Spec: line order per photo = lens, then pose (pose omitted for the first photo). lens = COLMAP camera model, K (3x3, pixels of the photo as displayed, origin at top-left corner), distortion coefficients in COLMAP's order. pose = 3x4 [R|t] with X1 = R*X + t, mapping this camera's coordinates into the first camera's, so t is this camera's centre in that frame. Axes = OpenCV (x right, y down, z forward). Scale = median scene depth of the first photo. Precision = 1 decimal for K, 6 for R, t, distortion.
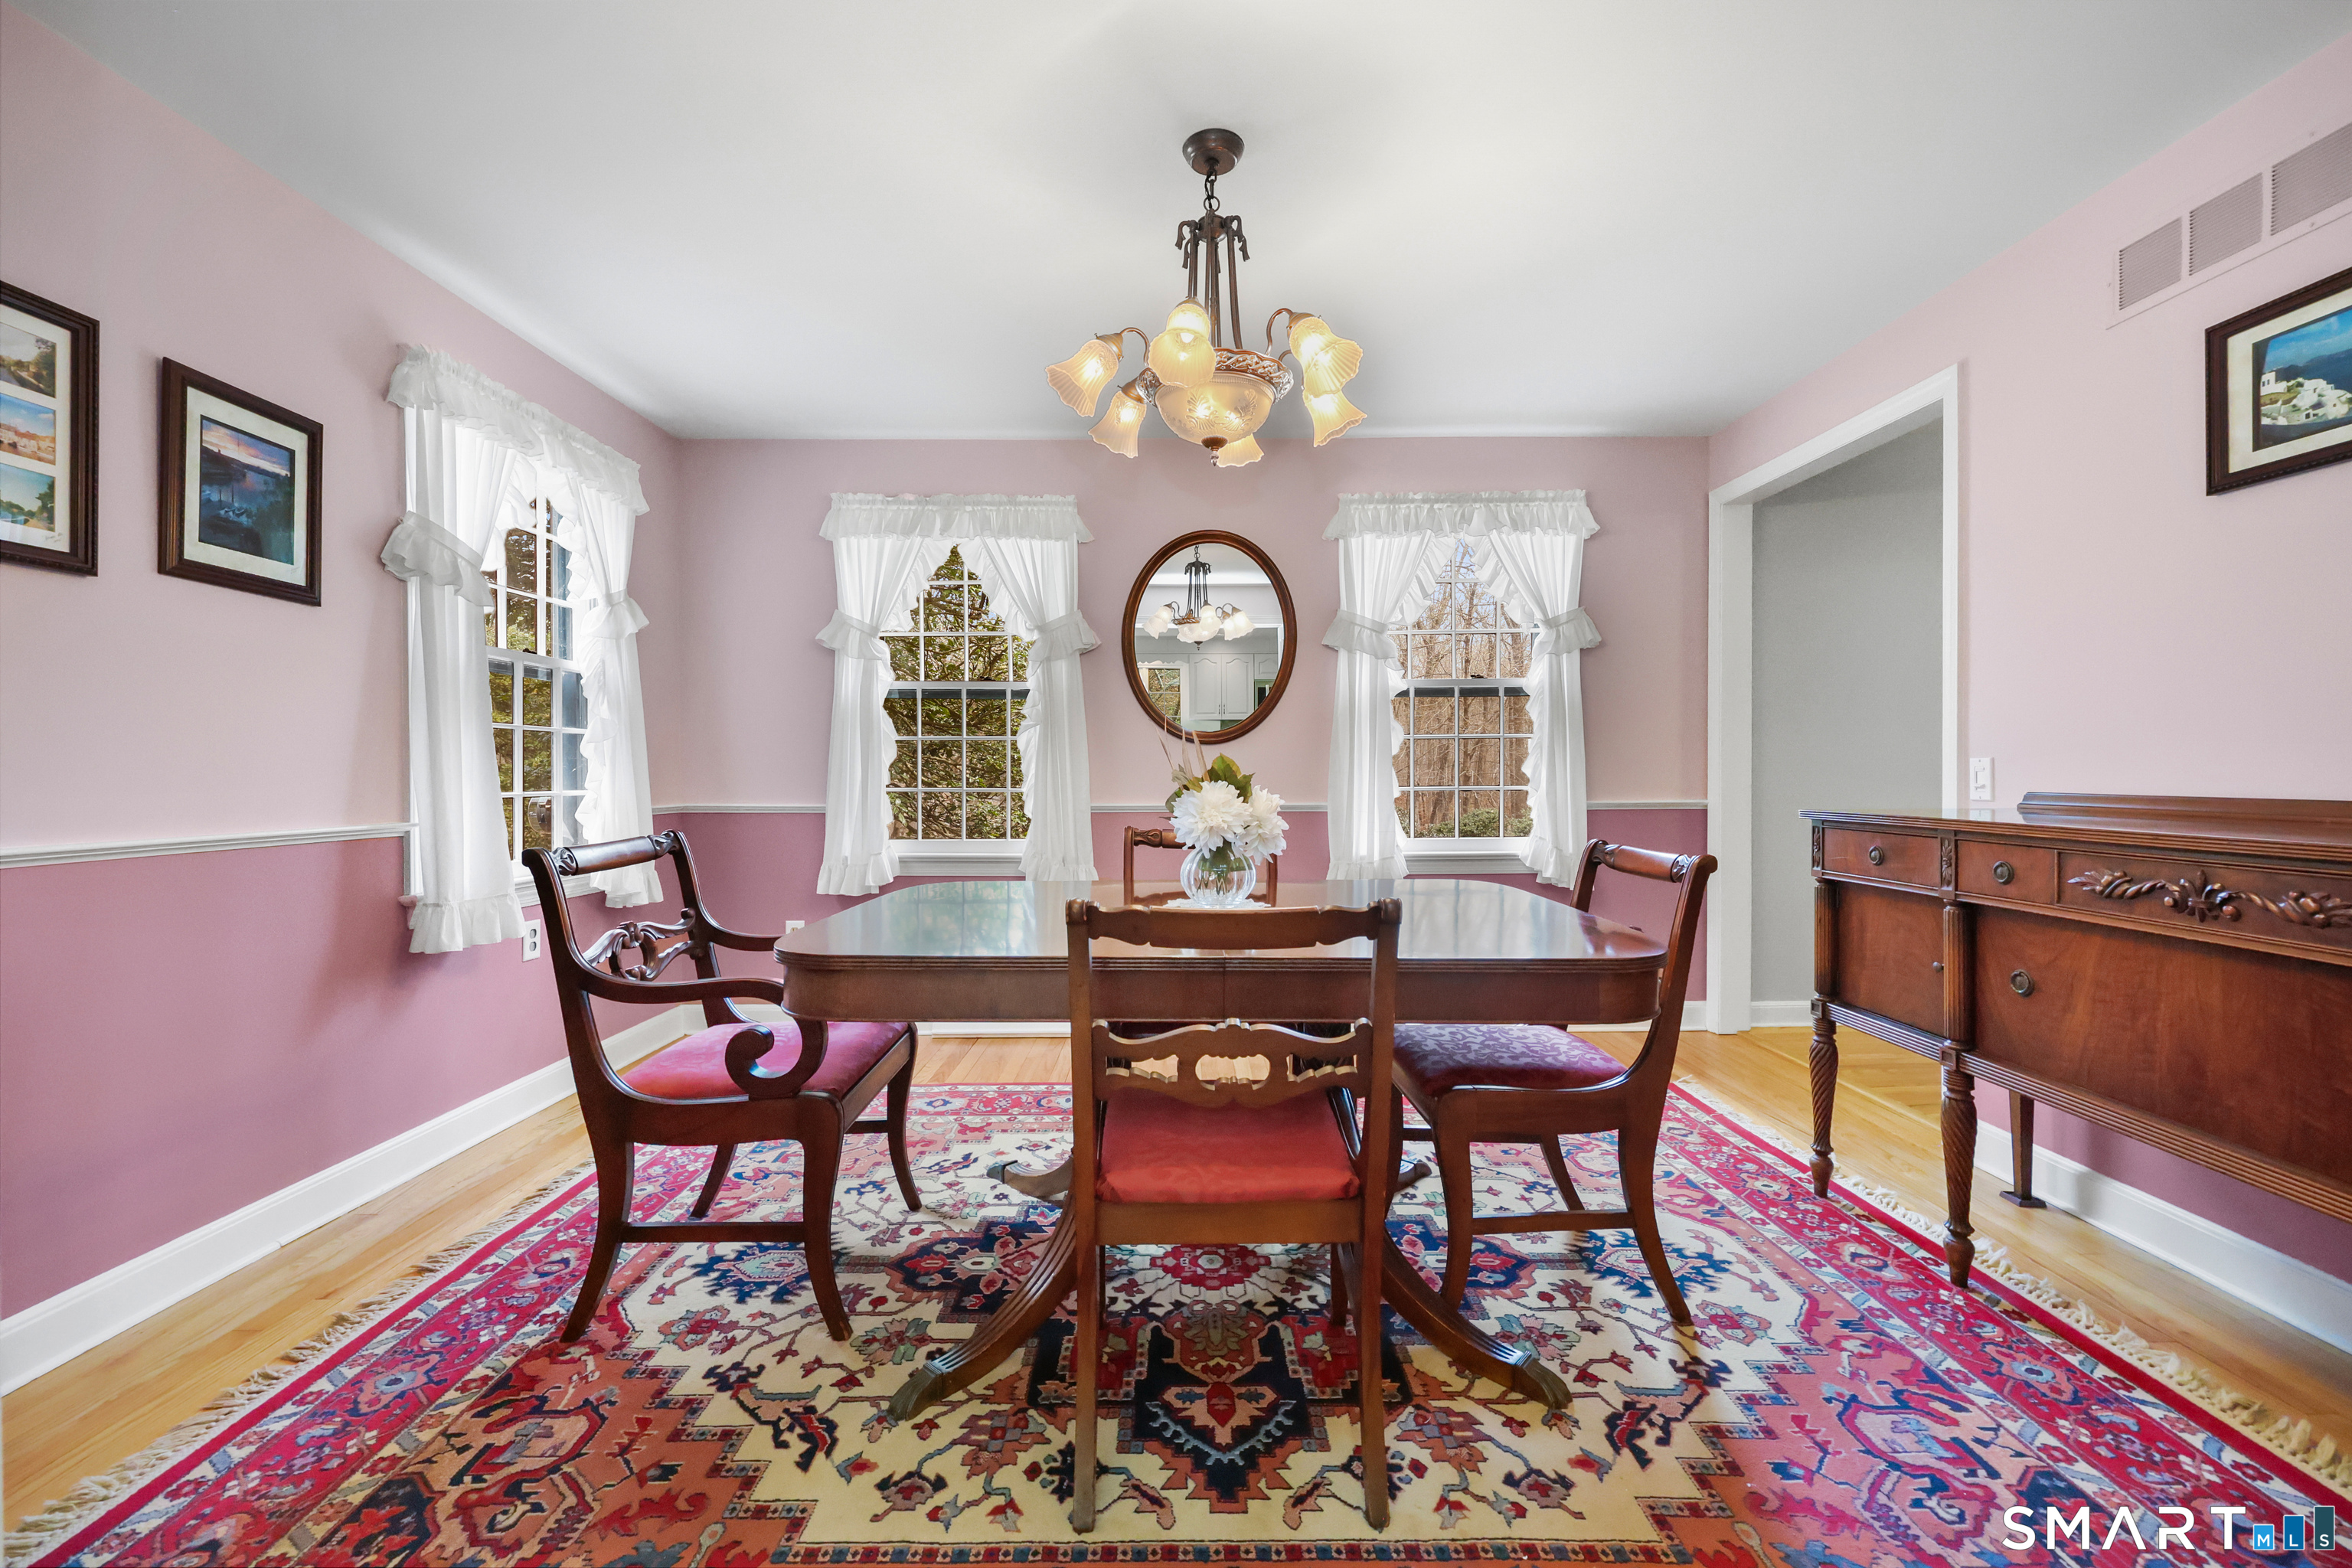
lens RADIAL K [[940.2, 0, 1181.4], [0, 940.2, 781.2], [0, 0, 1]] dist [-0.004019, 0.000664]
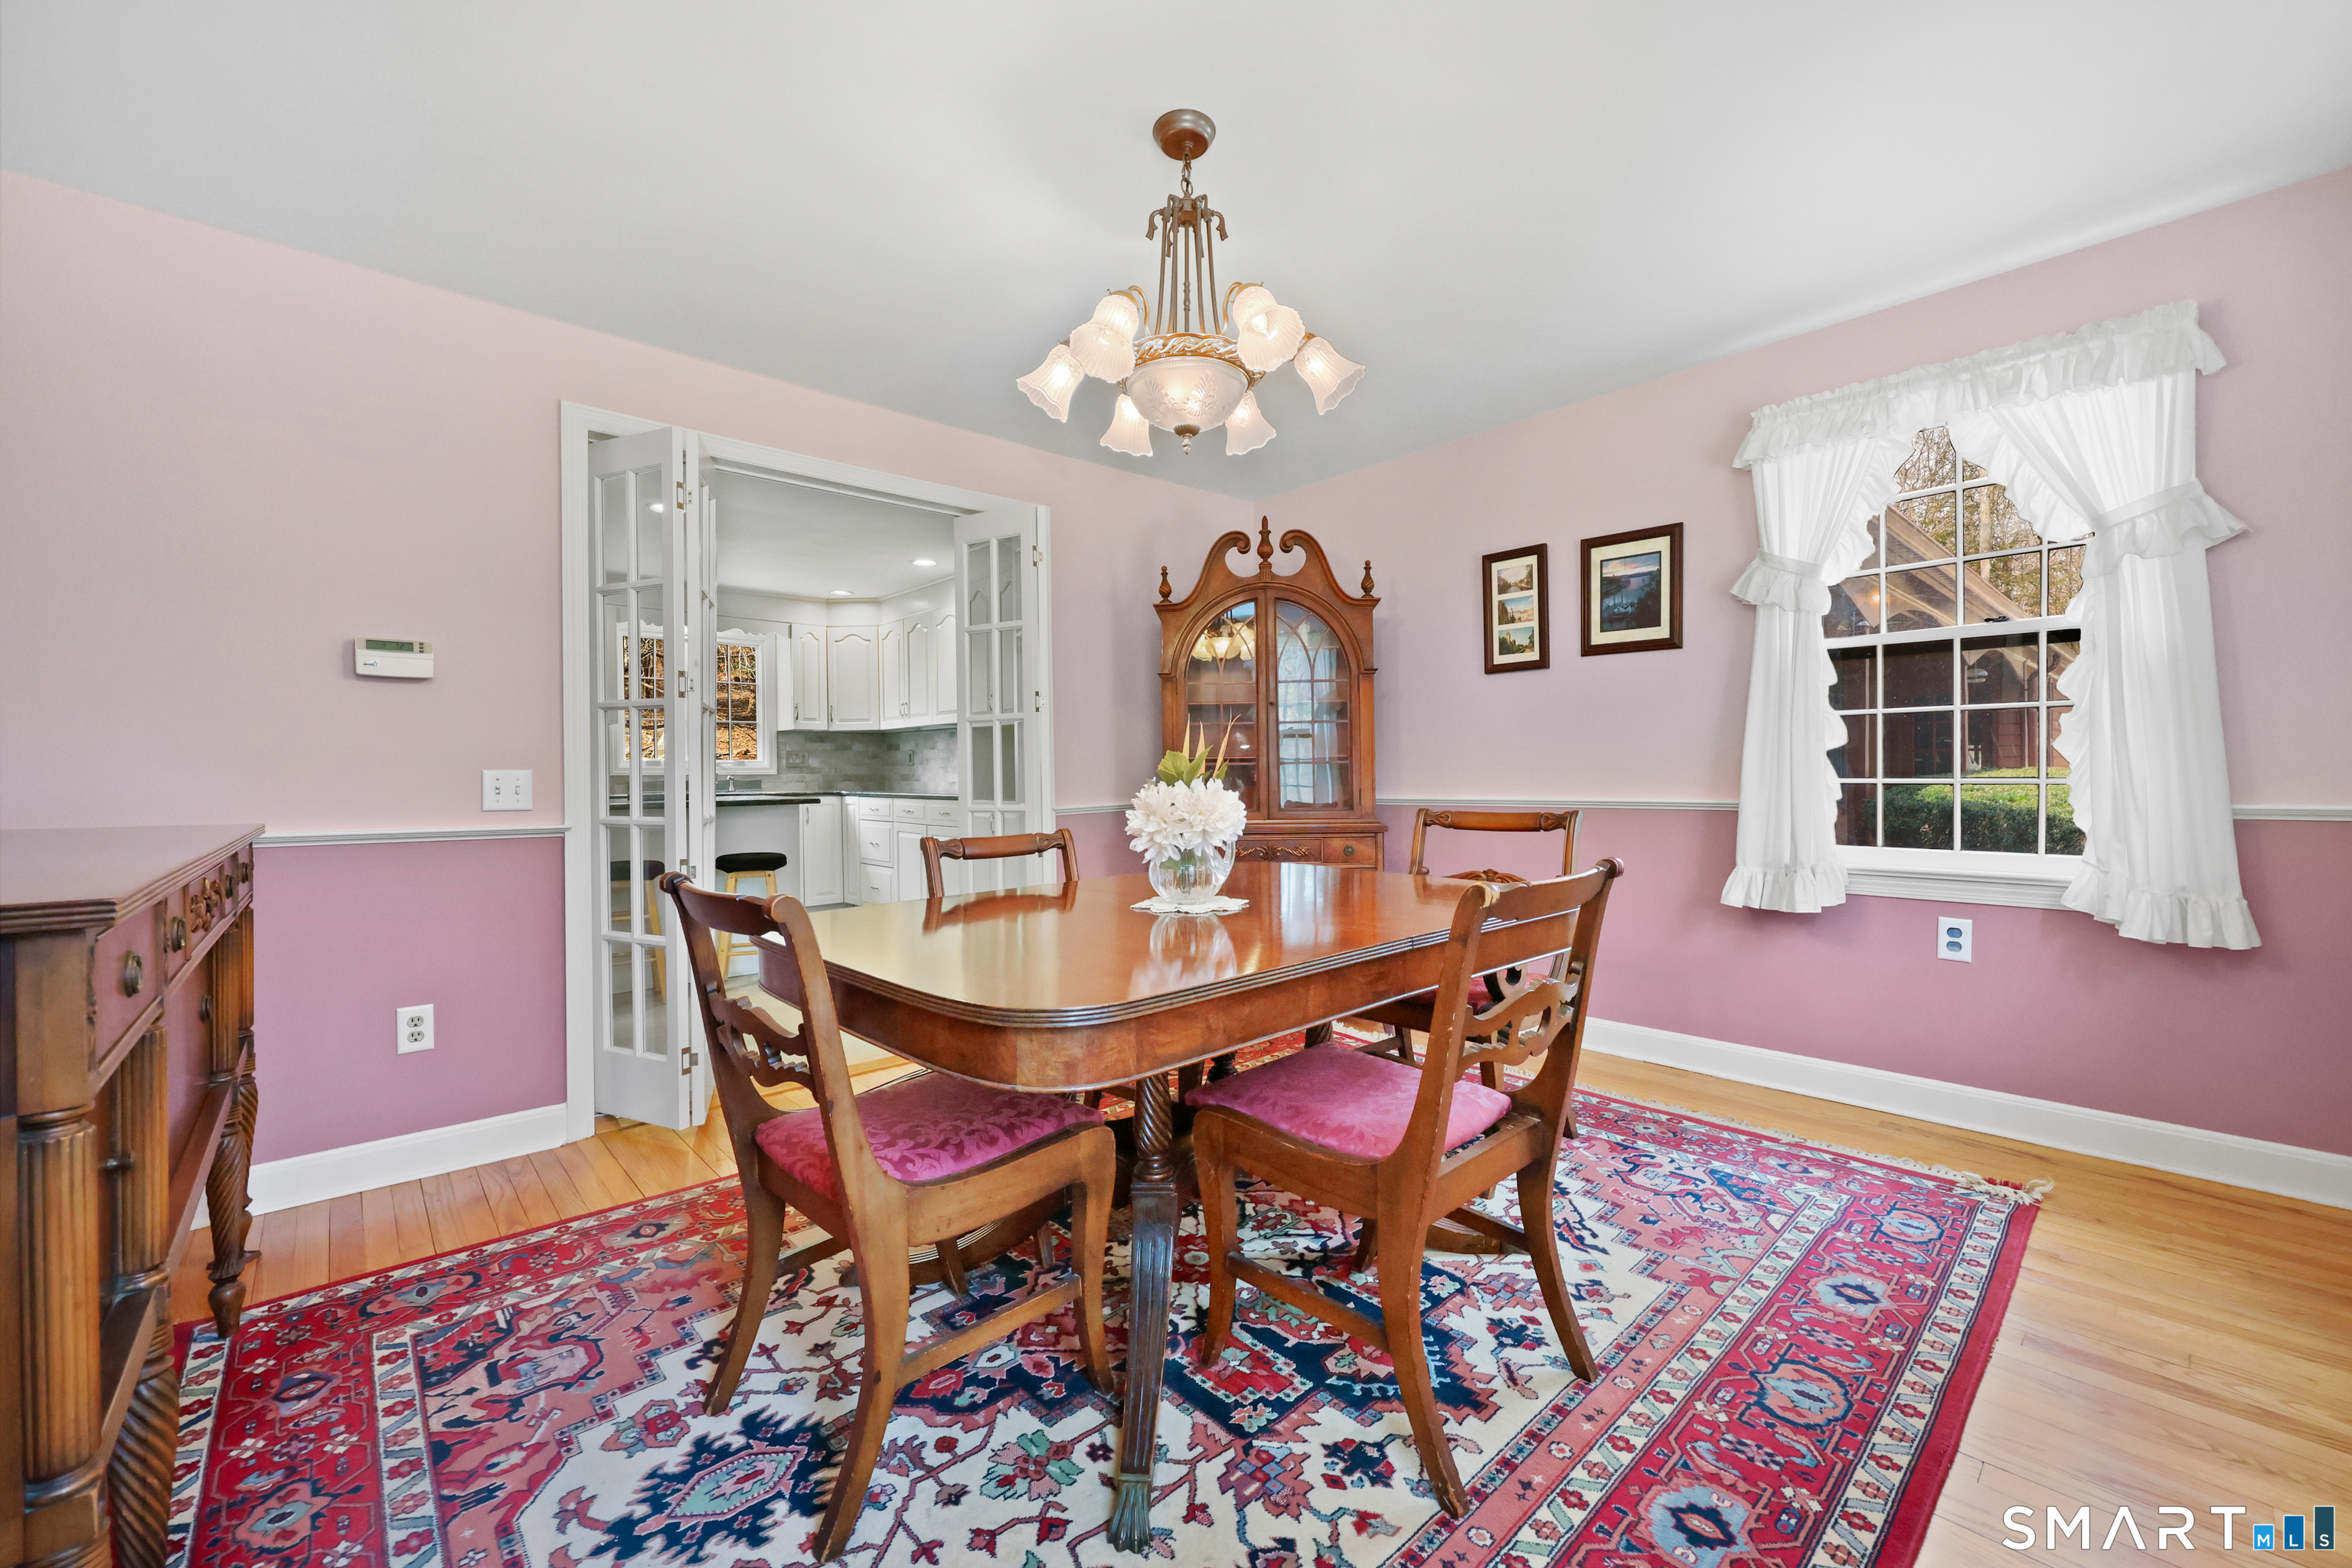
lens RADIAL K [[940.2, 0, 1181.6], [0, 940.2, 778.6], [0, 0, 1]] dist [-0.004019, 0.000664]
pose [[-0.735356, 0.013643, -0.677544, 0.745492], [0.010513, 0.999907, 0.008724, -0.006042], [0.677600, -0.000708, -0.735431, 1.807286]]
